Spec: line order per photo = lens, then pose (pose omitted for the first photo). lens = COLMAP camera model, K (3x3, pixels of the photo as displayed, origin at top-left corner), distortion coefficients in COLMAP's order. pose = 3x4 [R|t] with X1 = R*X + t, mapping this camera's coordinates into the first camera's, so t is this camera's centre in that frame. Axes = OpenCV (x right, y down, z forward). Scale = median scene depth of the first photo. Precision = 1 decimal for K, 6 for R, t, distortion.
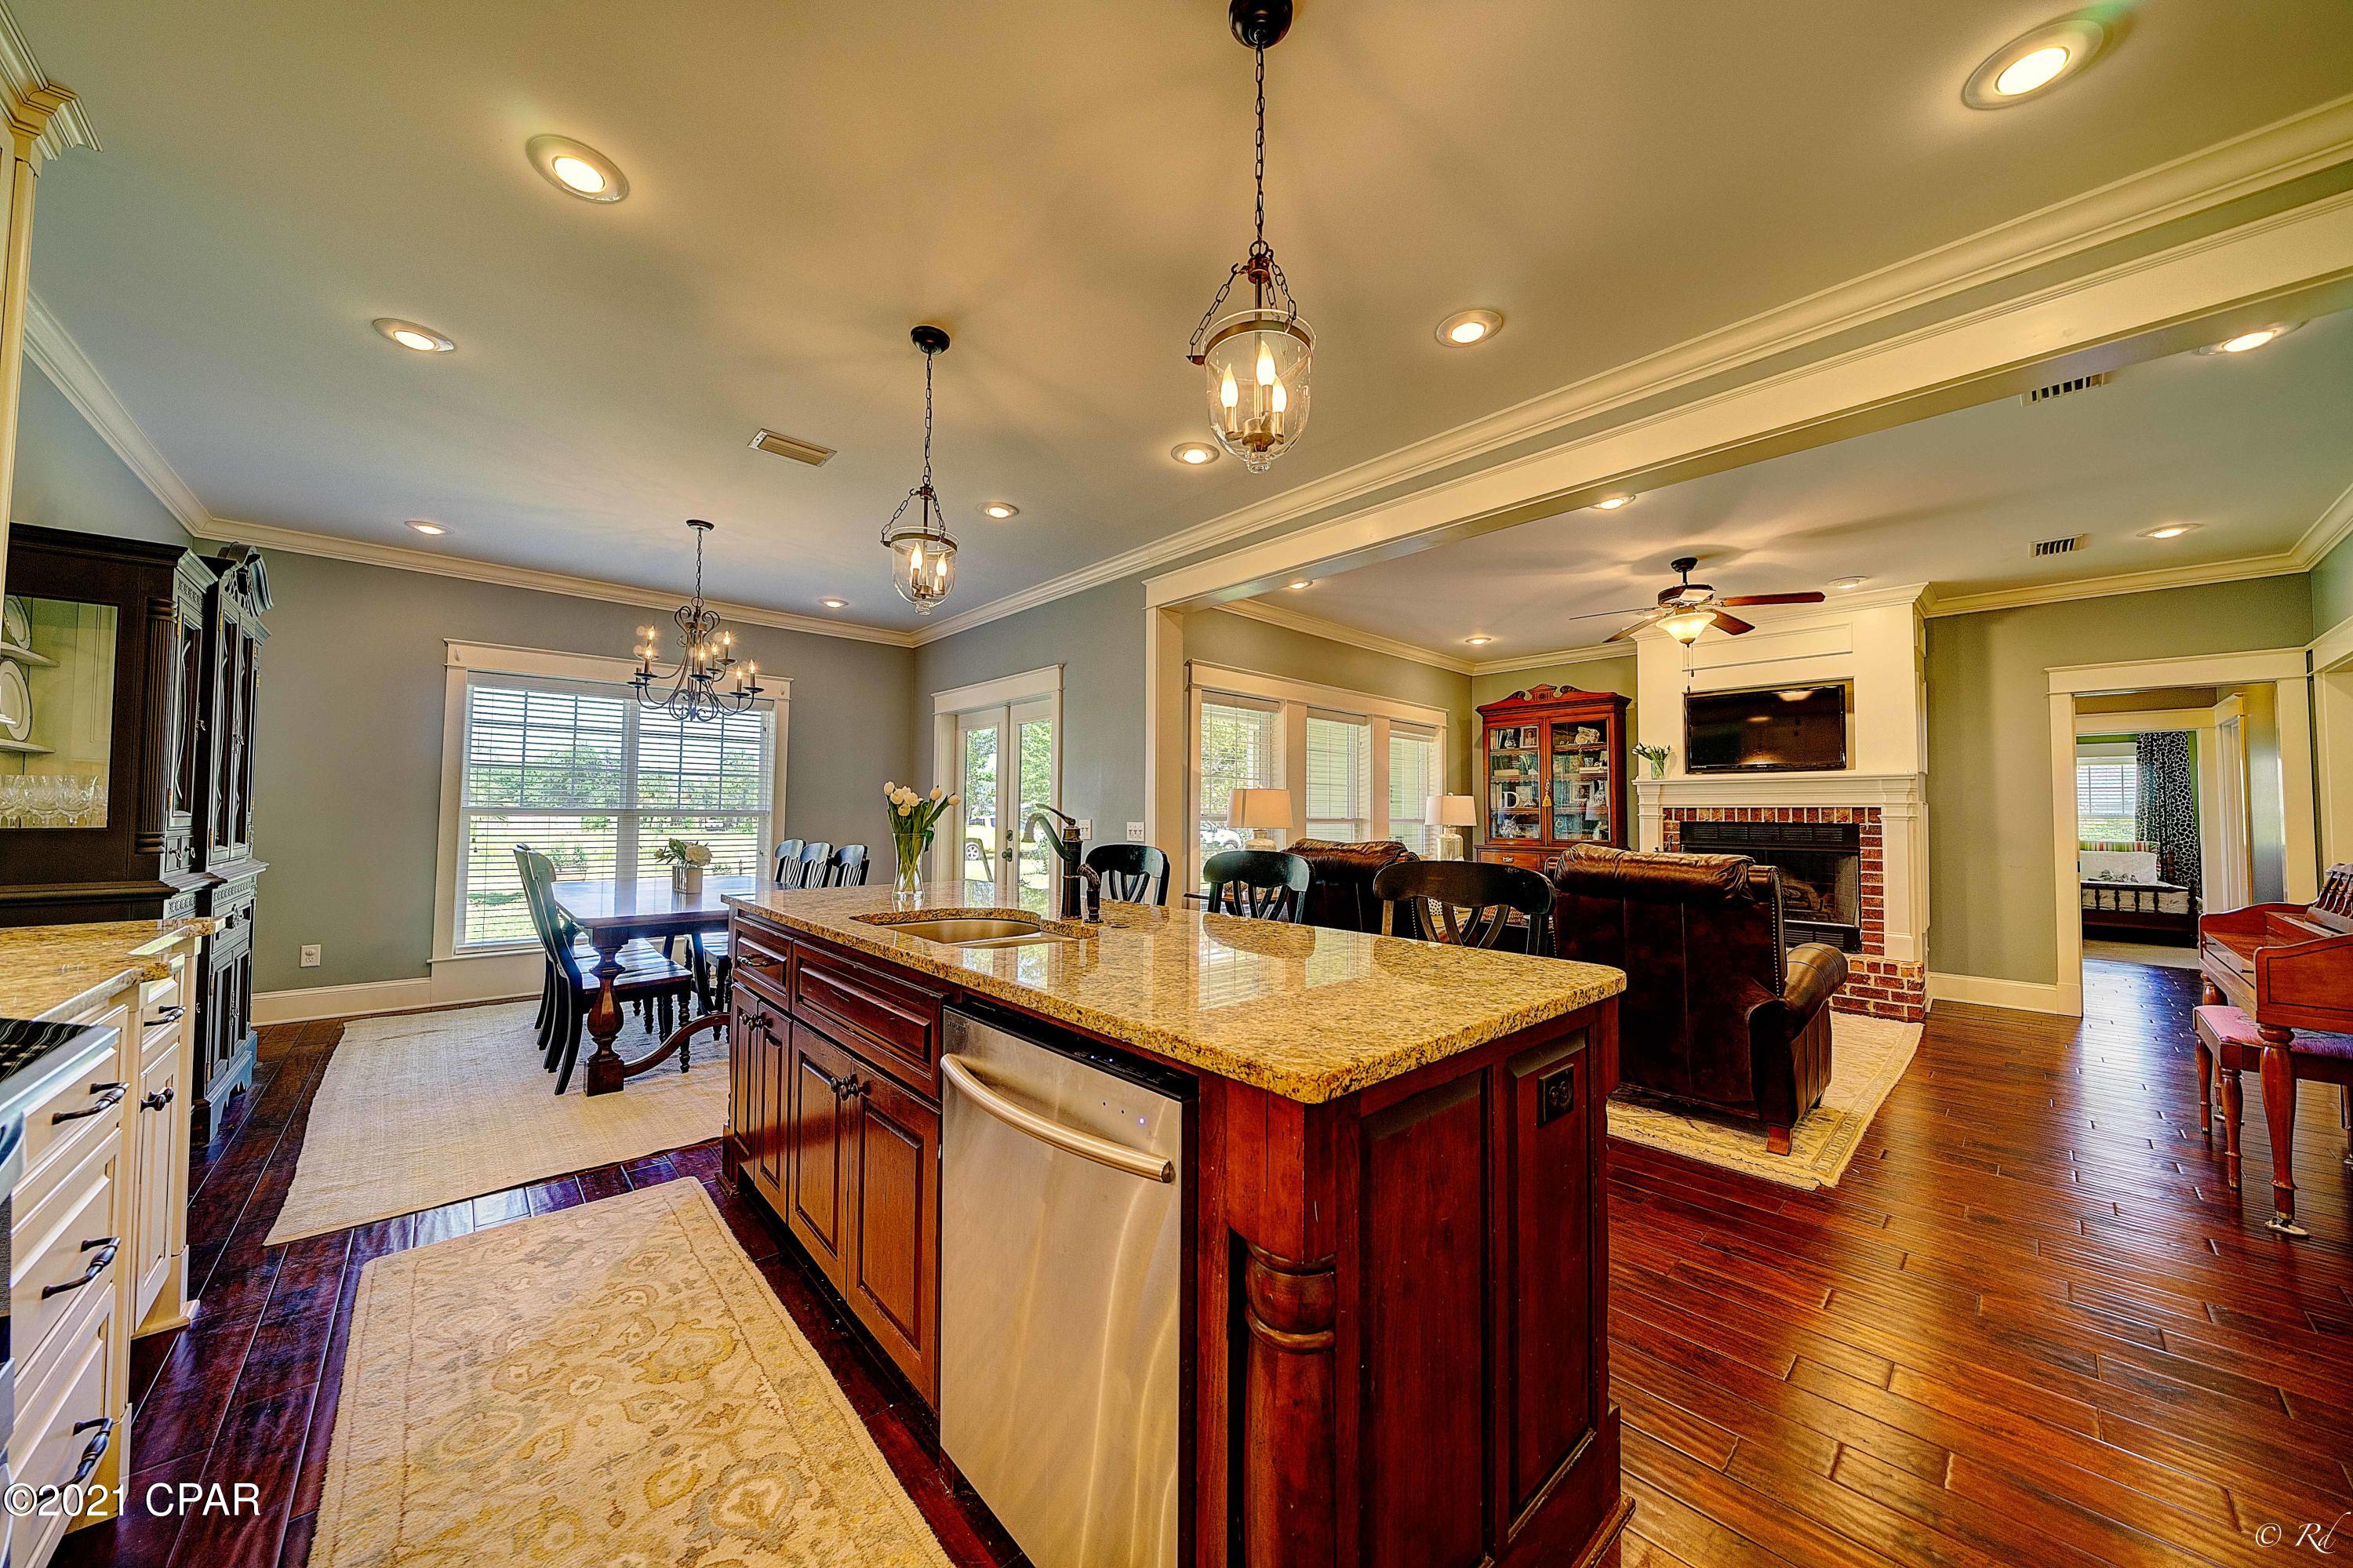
lens RADIAL K [[801.6, 0, 1174.1], [0, 801.6, 787.2], [0, 0, 1]] dist [-0.004308, -0.000248]
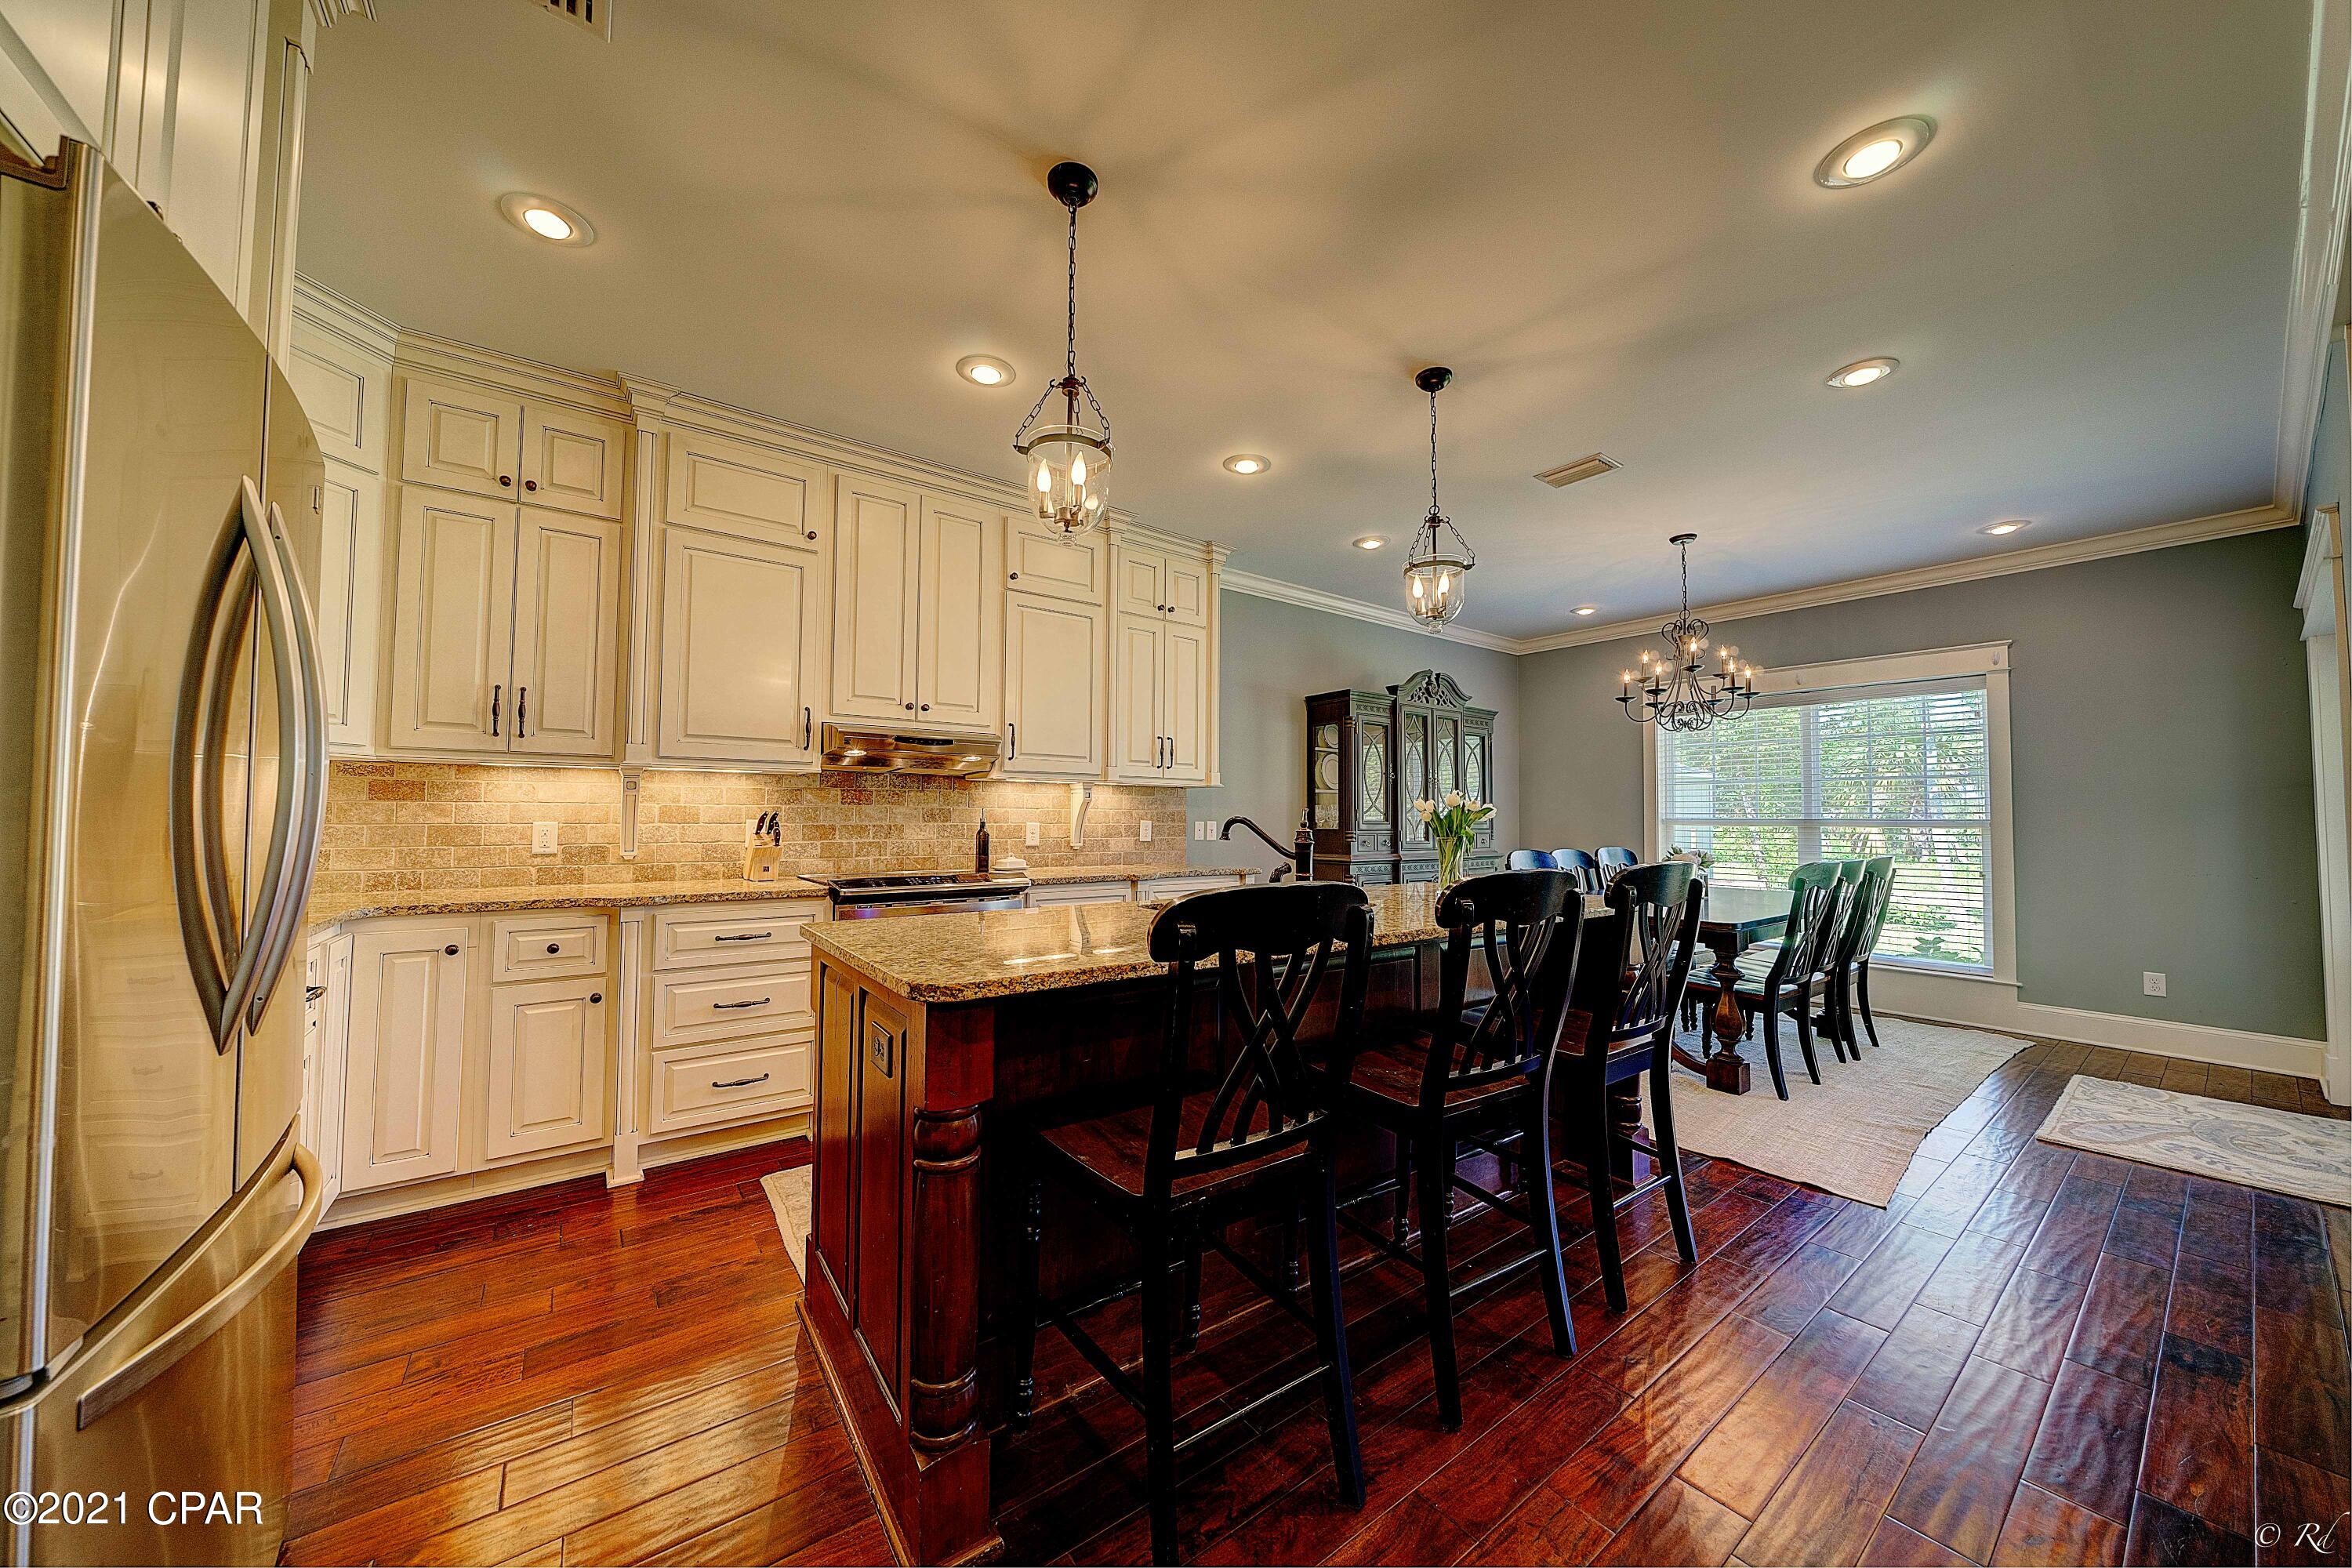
lens RADIAL K [[803.1, 0, 1179.1], [0, 803.1, 792.7], [0, 0, 1]] dist [-0.004857, -0.000080]
pose [[-0.106167, -0.042495, -0.993440, 0.362431], [0.028850, 0.998534, -0.045796, 0.017416], [0.993930, -0.033523, -0.104786, 0.349582]]
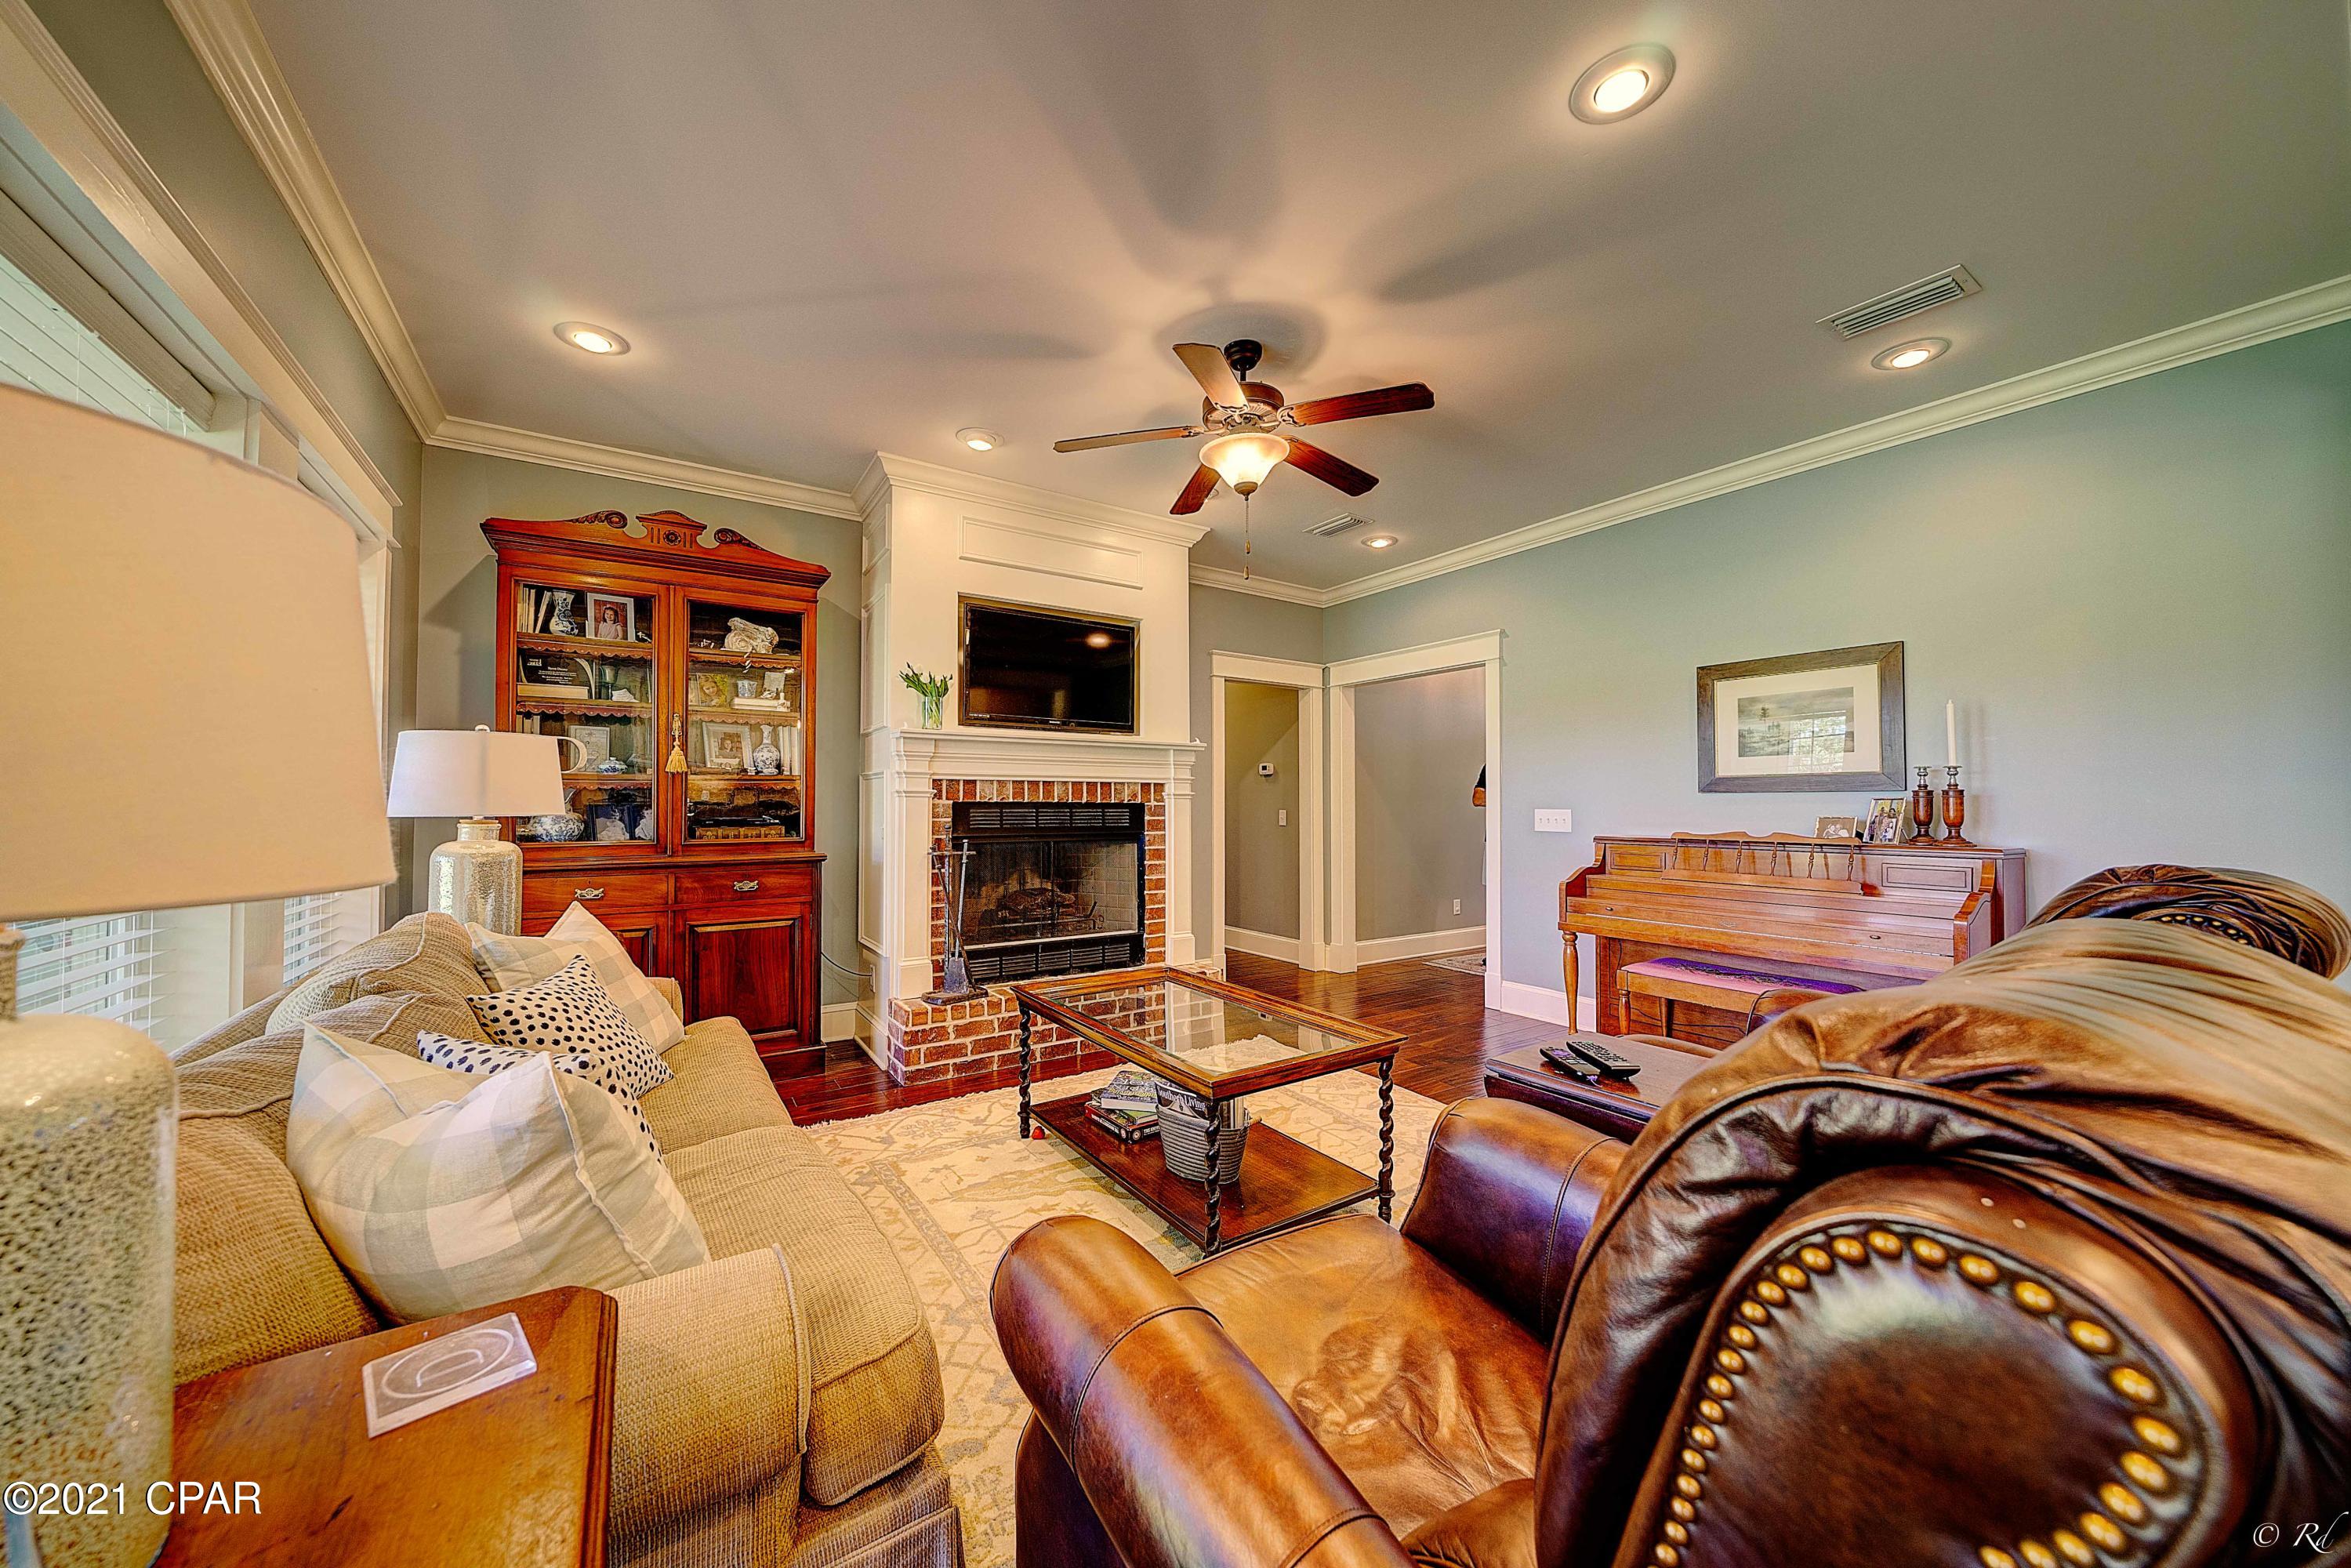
lens RADIAL K [[819.3, 0, 1181.9], [0, 819.3, 791.4], [0, 0, 1]] dist [-0.010730, -0.000039]
pose [[0.158823, 0.006307, 0.987287, 0.046828], [-0.037442, 0.999299, -0.000361, 0.031507], [-0.986597, -0.036909, 0.158947, 0.797029]]
